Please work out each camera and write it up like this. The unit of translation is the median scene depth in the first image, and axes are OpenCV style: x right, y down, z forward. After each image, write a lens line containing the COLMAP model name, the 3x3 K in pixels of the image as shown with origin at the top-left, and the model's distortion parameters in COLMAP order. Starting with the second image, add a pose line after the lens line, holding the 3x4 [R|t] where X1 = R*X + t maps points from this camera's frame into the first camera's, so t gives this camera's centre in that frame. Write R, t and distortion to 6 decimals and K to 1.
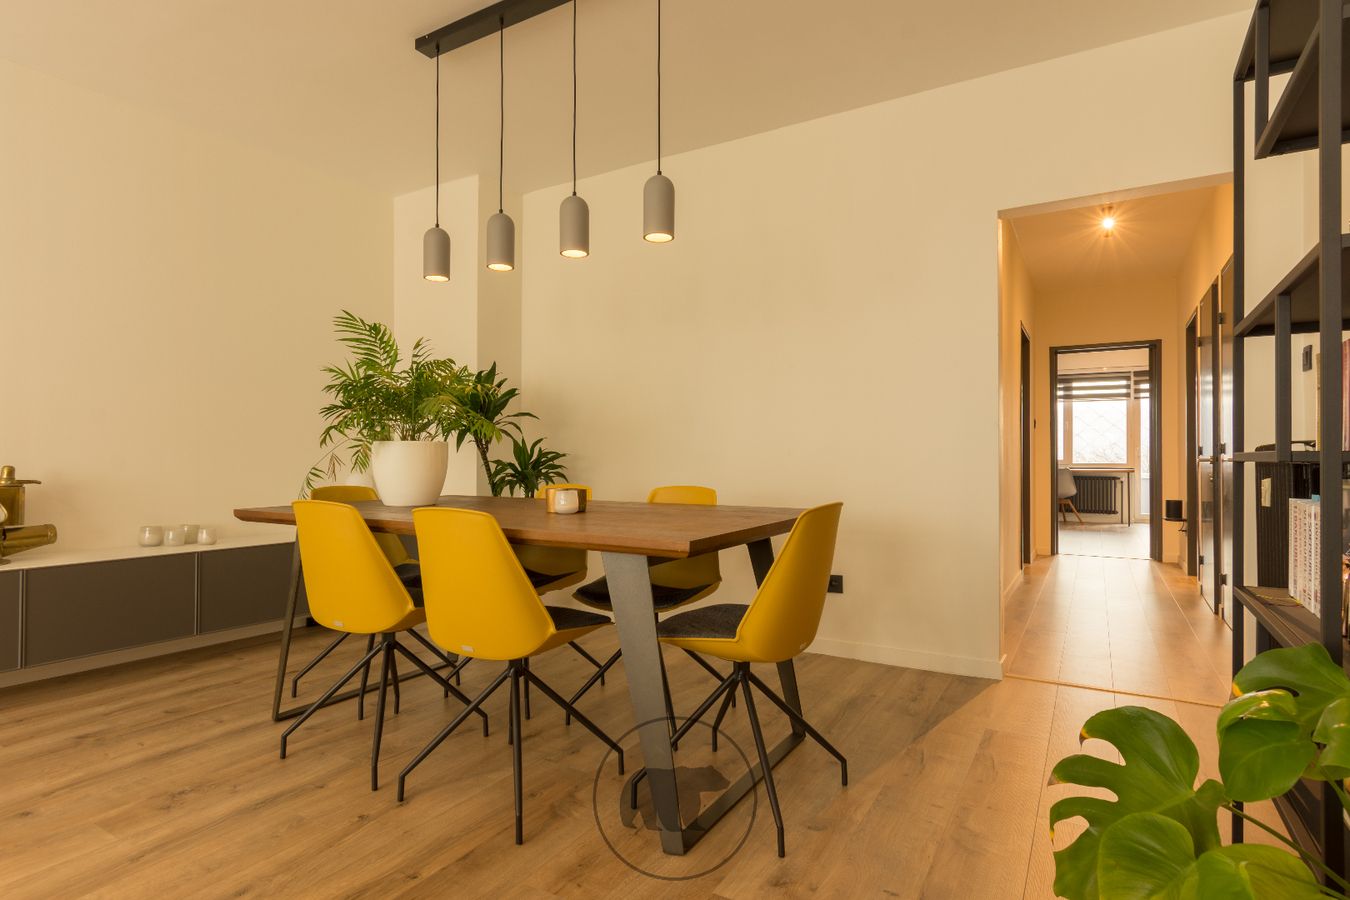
lens RADIAL K [[704.1, 0, 675.9], [0, 704.1, 452.3], [0, 0, 1]] dist [0.007733, 0.000520]
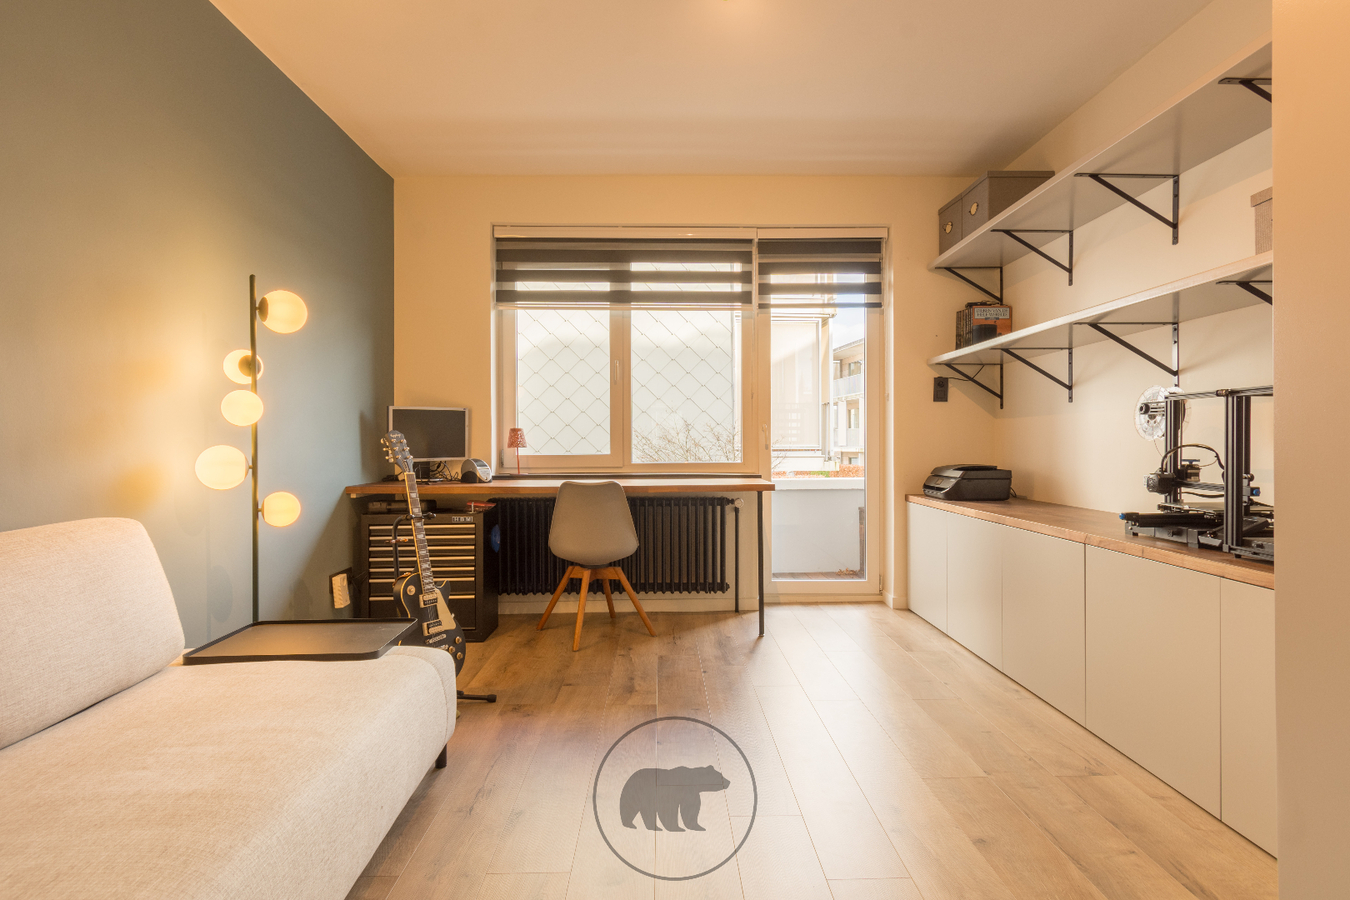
lens RADIAL K [[704.1, 0, 676.3], [0, 704.1, 446.8], [0, 0, 1]] dist [0.007733, 0.000520]
pose [[0.846099, -0.003772, 0.533012, 0.384265], [-0.003857, 0.999905, 0.013200, 0.001751], [-0.533011, -0.013224, 0.846005, 0.671126]]
